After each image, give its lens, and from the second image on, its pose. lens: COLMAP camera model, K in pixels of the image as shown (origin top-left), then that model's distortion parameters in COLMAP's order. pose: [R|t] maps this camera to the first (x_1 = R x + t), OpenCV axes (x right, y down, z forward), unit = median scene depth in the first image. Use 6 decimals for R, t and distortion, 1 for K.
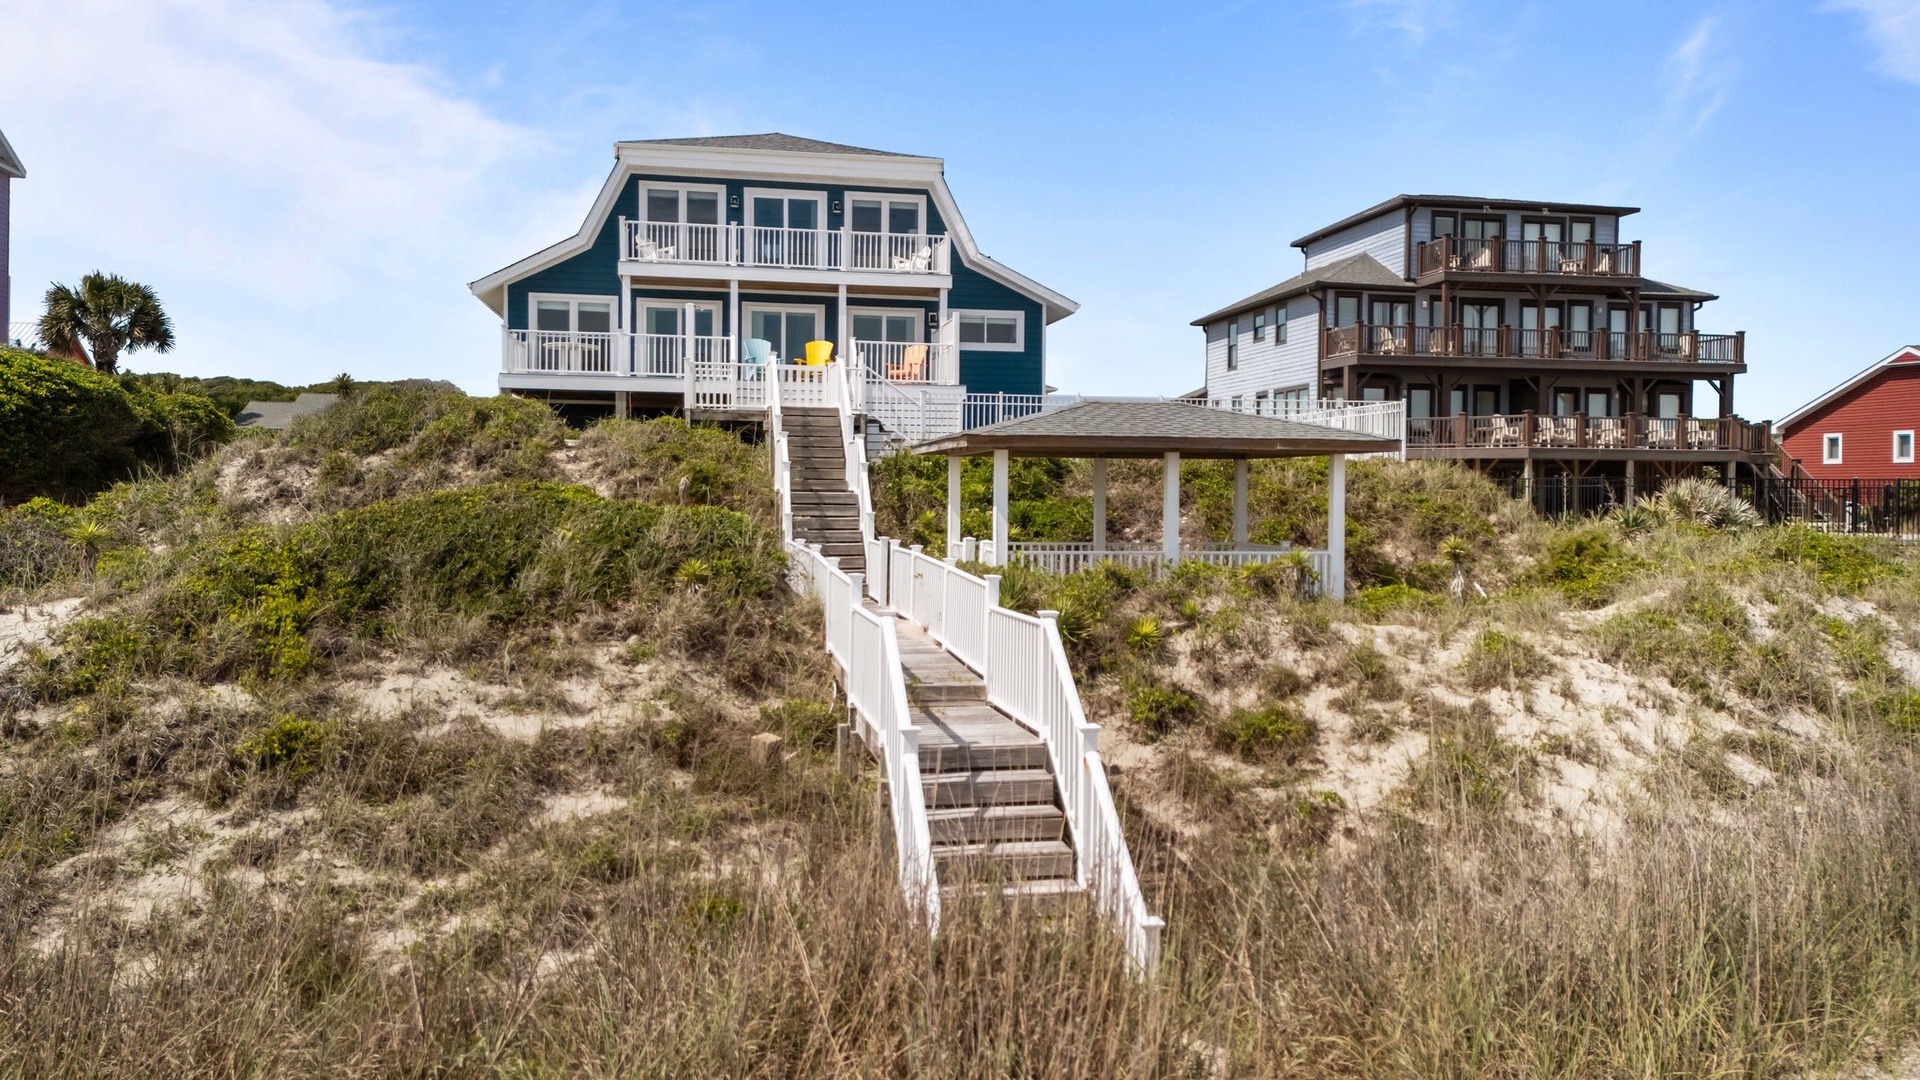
lens RADIAL K [[1292.1, 0, 942.3], [0, 1292.1, 506.2], [0, 0, 1]] dist [0.039157, -0.017576]
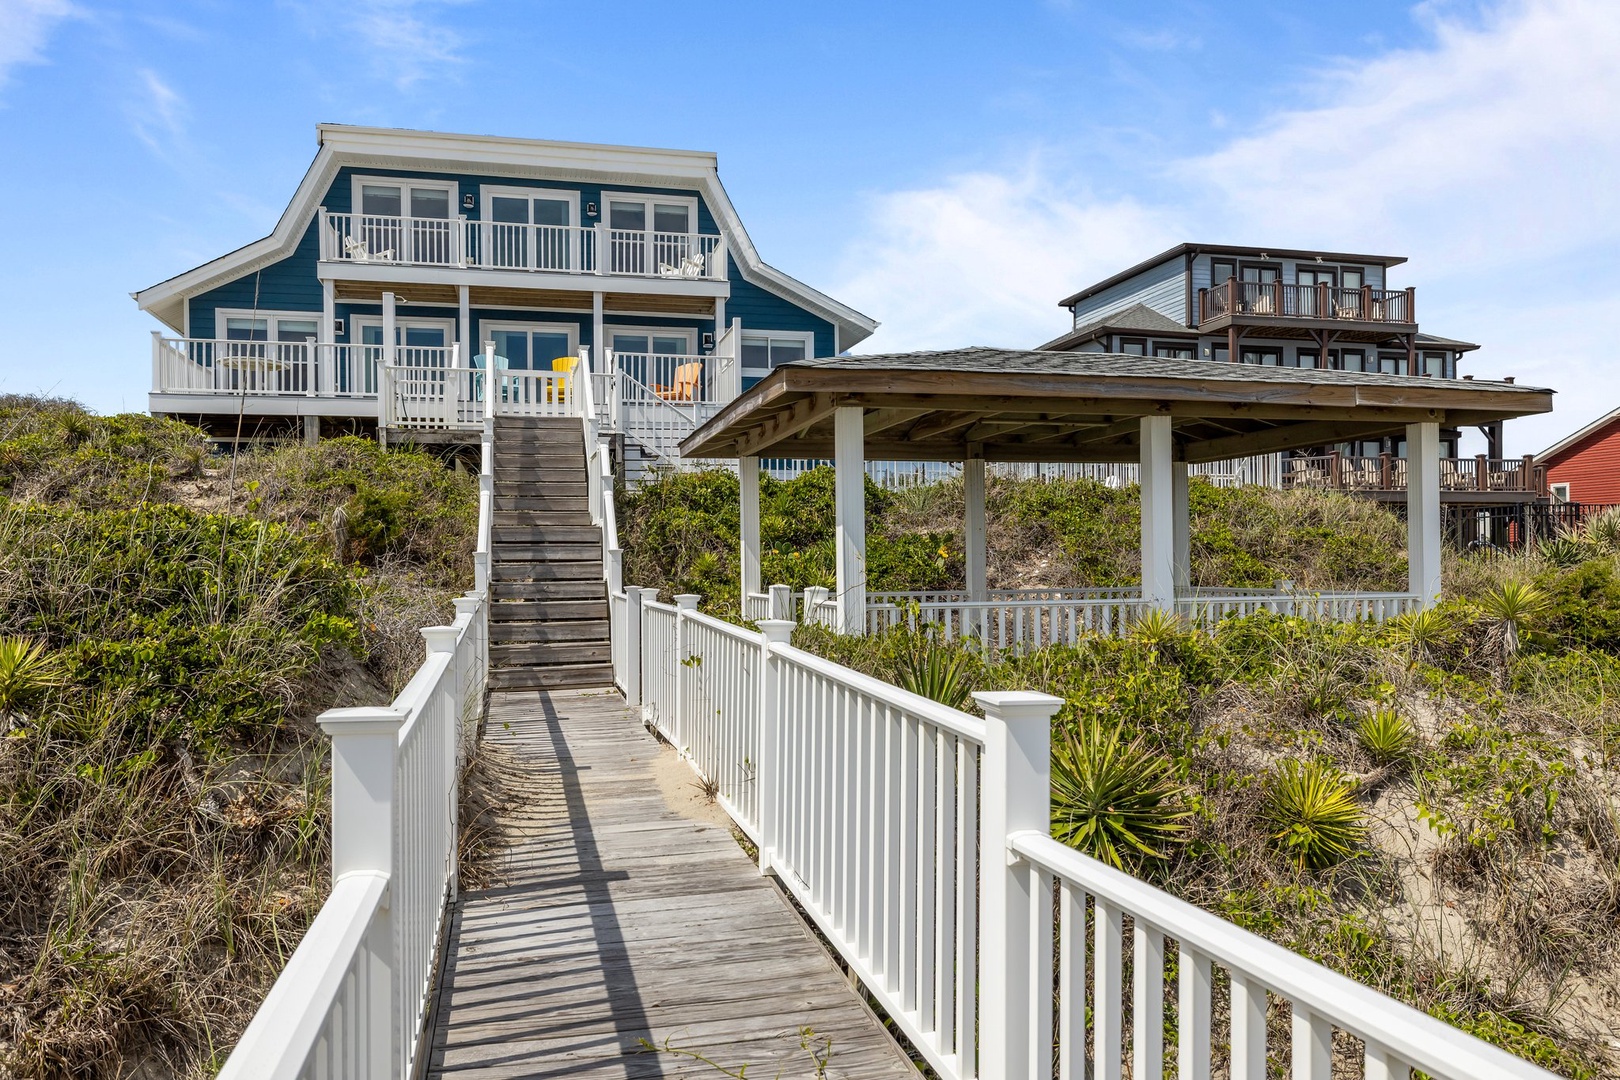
lens RADIAL K [[1094.7, 0, 786.5], [0, 1094.7, 565.6], [0, 0, 1]] dist [-0.023915, 0.006245]
pose [[0.997796, -0.018591, 0.063699, -0.004412], [0.019170, 0.999780, -0.008498, 0.011625], [-0.063527, 0.009700, 0.997933, 0.291864]]
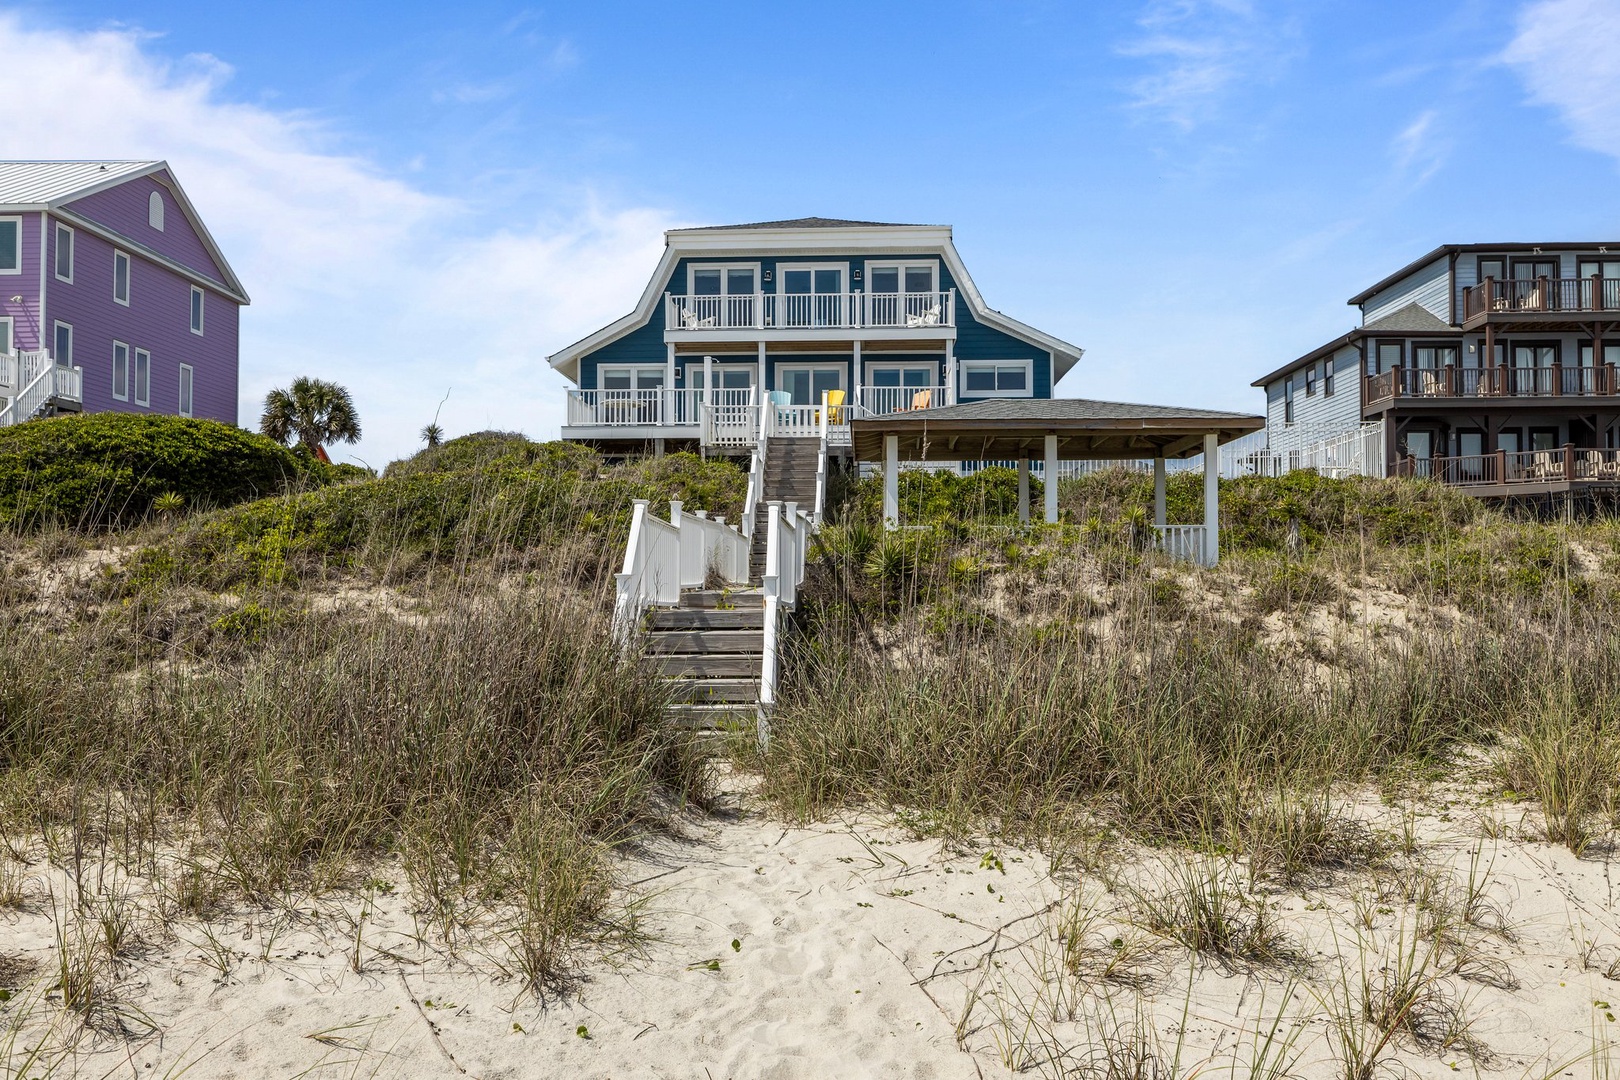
lens RADIAL K [[1219.3, 0, 808.1], [0, 1219.3, 569.7], [0, 0, 1]] dist [-0.021494, 0.012930]
pose [[0.976024, -0.012744, -0.217290, 0.106024], [0.007587, 0.999670, -0.024554, 0.051146], [0.217531, 0.022317, 0.975798, -0.031583]]
